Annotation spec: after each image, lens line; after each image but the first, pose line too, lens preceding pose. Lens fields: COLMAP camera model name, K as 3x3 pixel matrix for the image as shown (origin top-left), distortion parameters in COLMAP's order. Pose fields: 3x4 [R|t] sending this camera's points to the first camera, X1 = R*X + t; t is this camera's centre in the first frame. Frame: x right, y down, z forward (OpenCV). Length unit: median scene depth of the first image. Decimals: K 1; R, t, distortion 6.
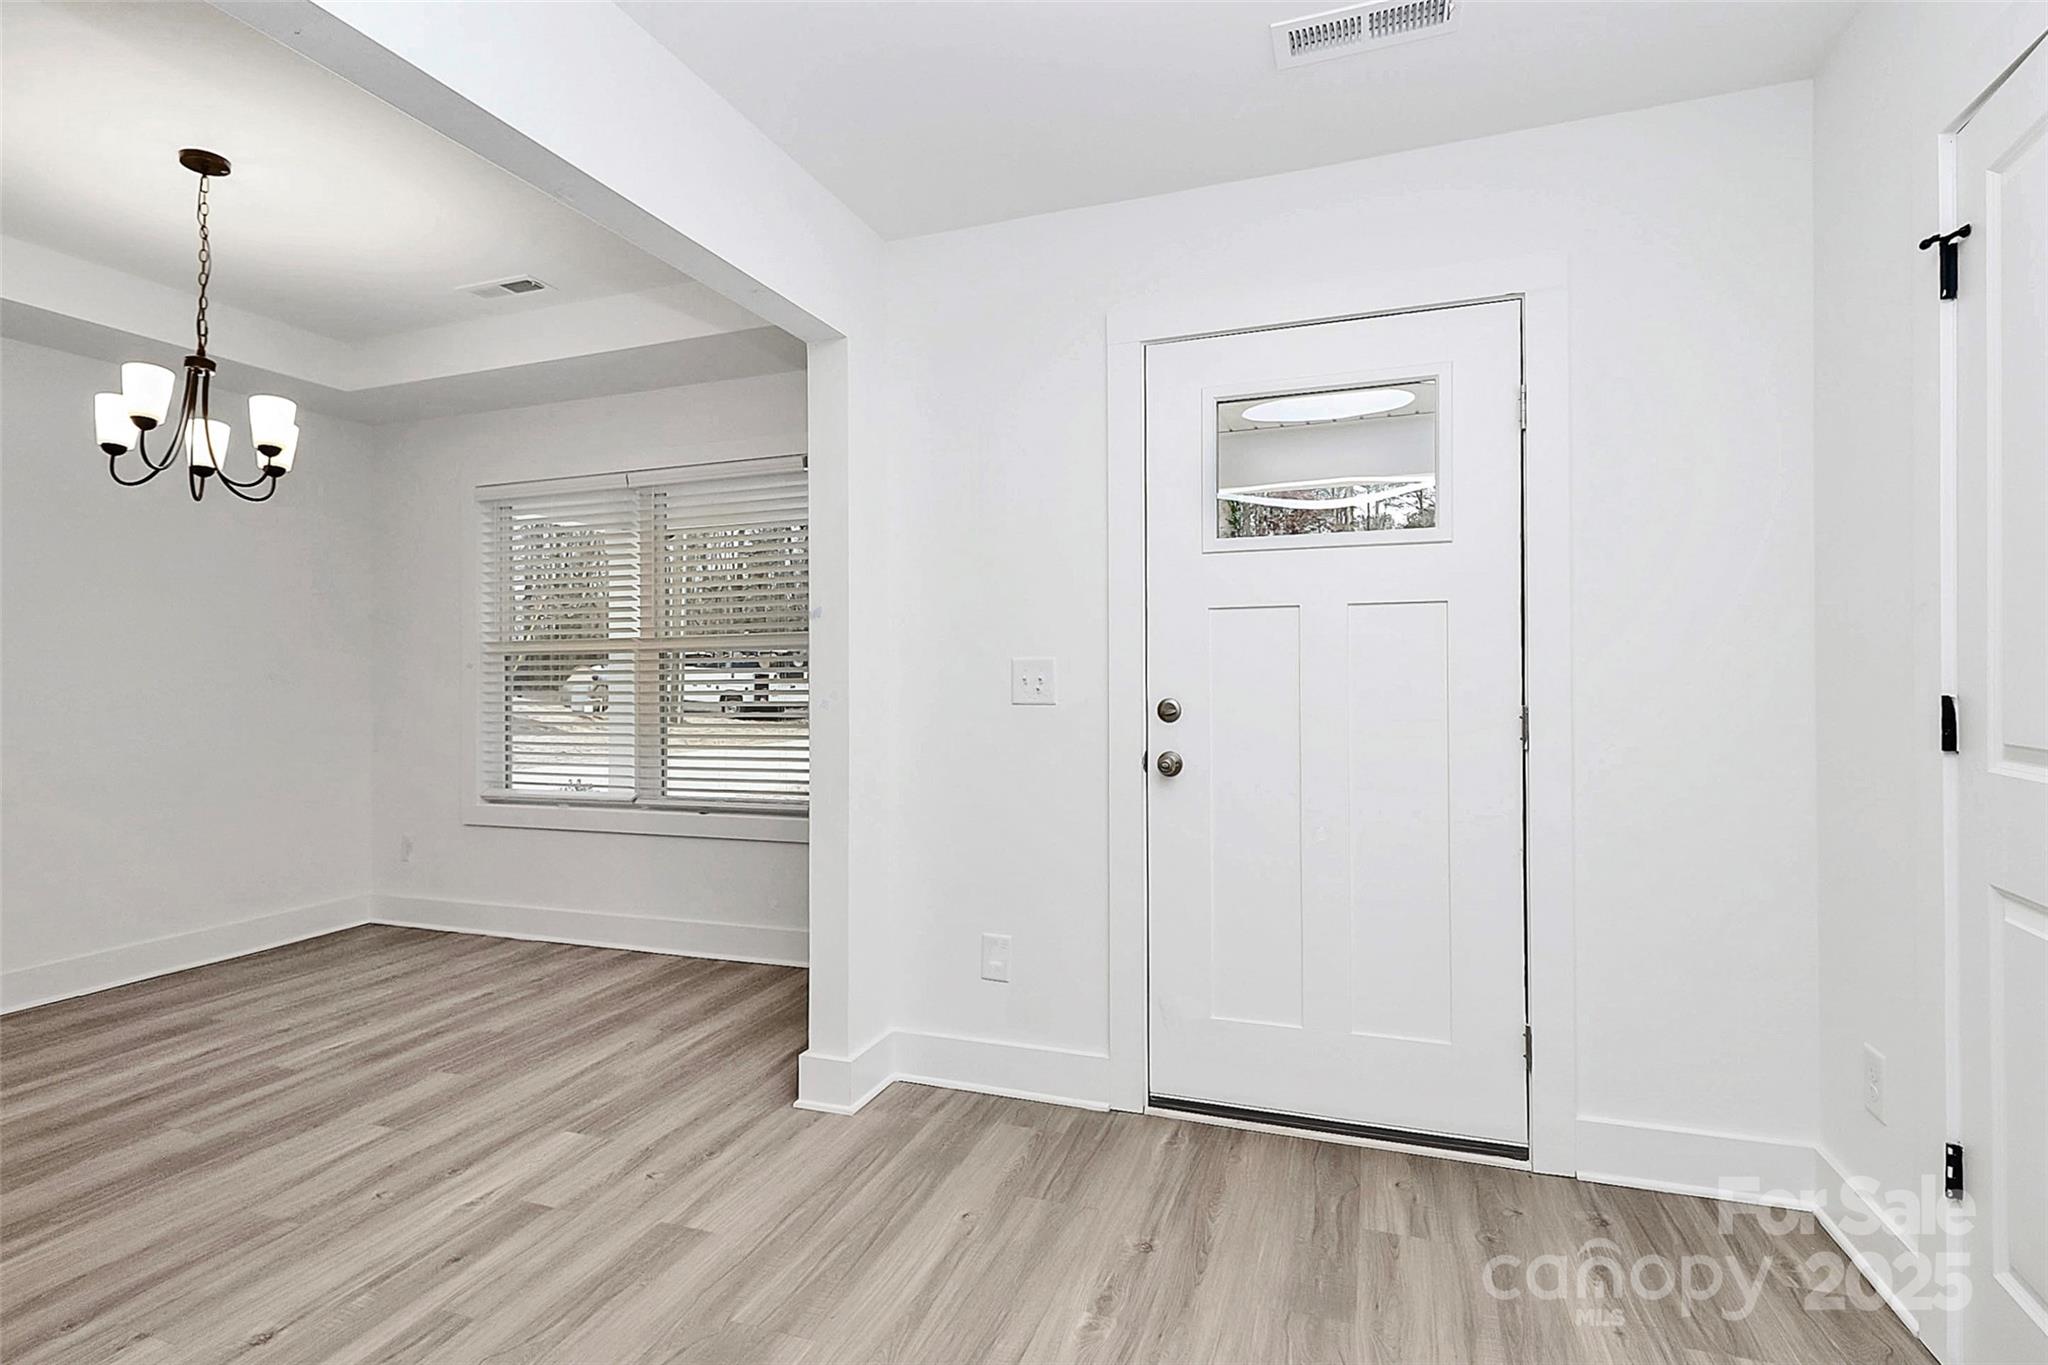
lens RADIAL K [[997.6, 0, 1017.5], [0, 997.6, 628.7], [0, 0, 1]] dist [0.004440, -0.007567]
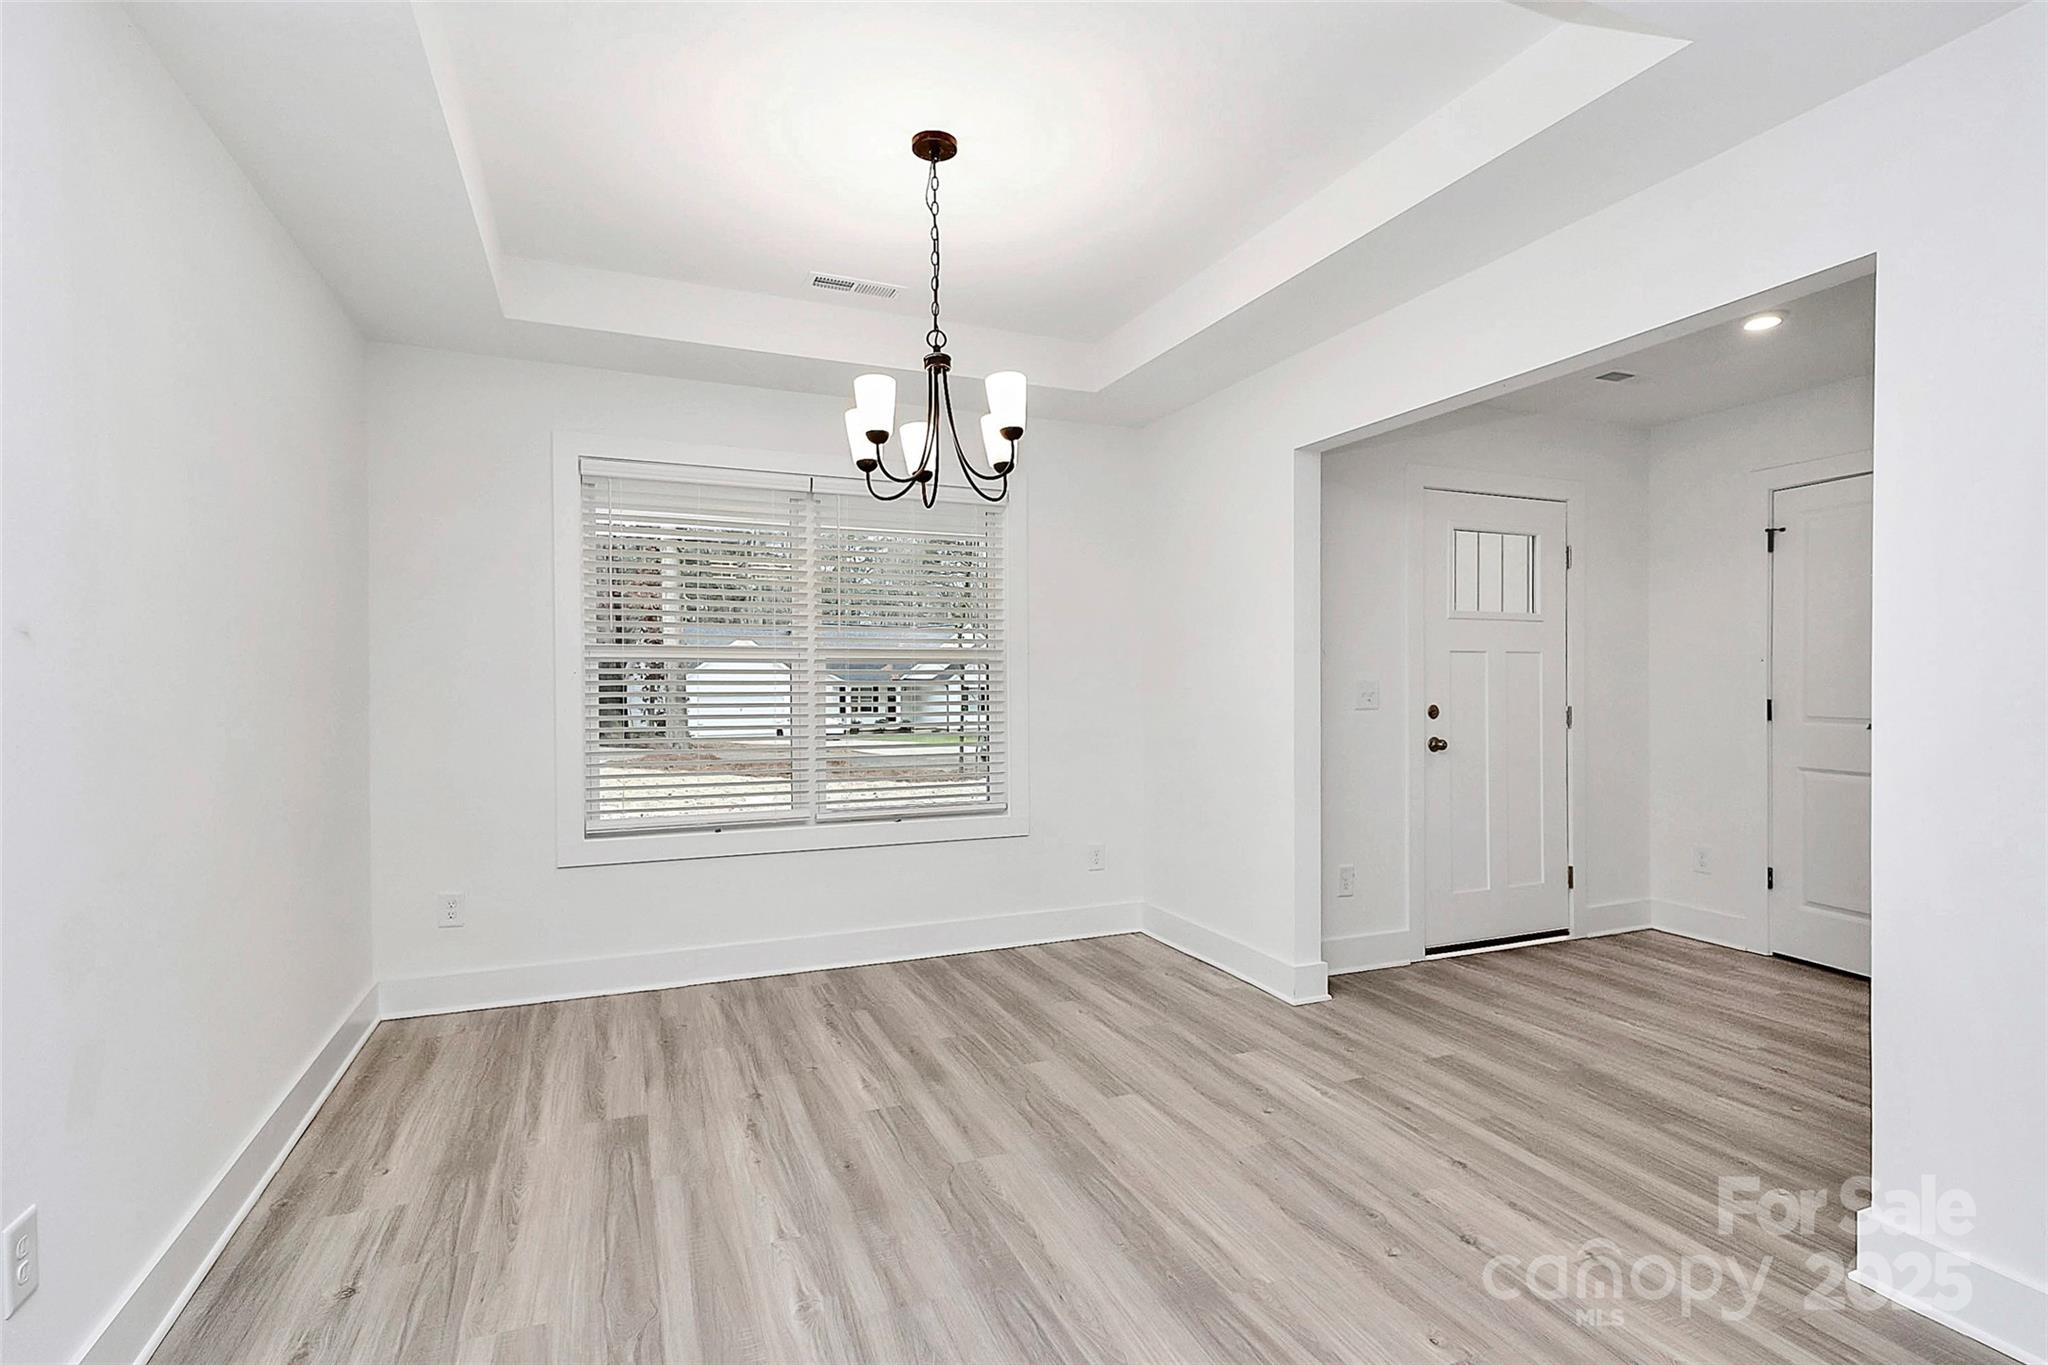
lens RADIAL K [[997.6, 0, 1036.6], [0, 997.6, 688.5], [0, 0, 1]] dist [0.004440, -0.007567]
pose [[0.736814, -0.005256, 0.676075, -1.384880], [-0.037017, 0.998156, 0.048103, -0.007435], [-0.675081, -0.060470, 0.735261, 0.253020]]
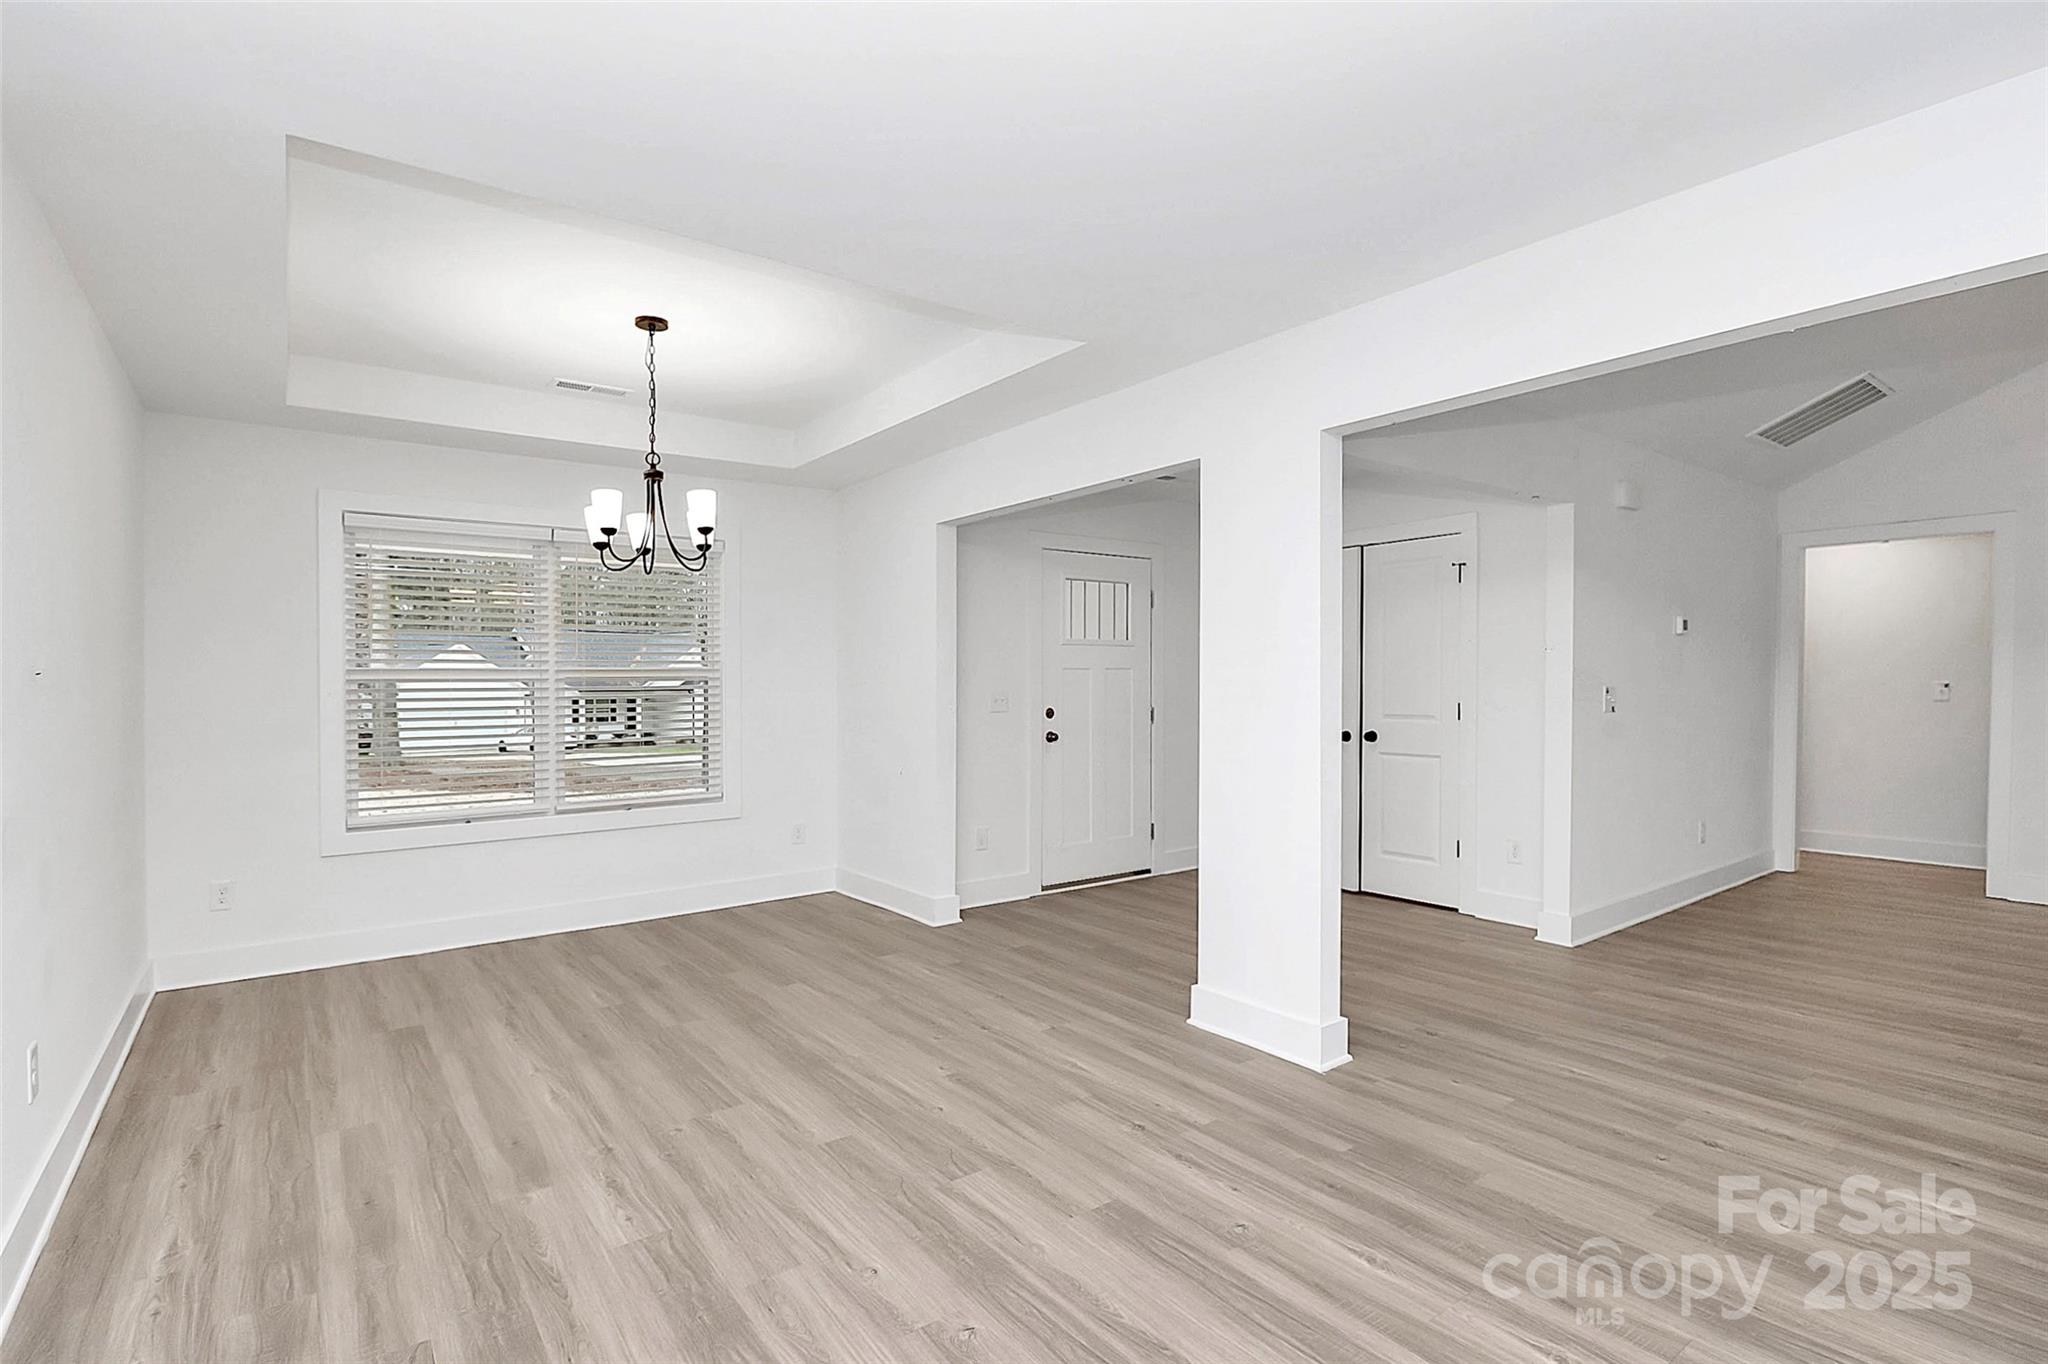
lens RADIAL K [[997.6, 0, 1037.3], [0, 997.6, 653.8], [0, 0, 1]] dist [0.004440, -0.007567]
pose [[0.553754, 0.019352, 0.832456, -1.670092], [-0.032939, 0.999456, -0.001323, -0.041309], [-0.832029, -0.026688, 0.554090, -0.193976]]
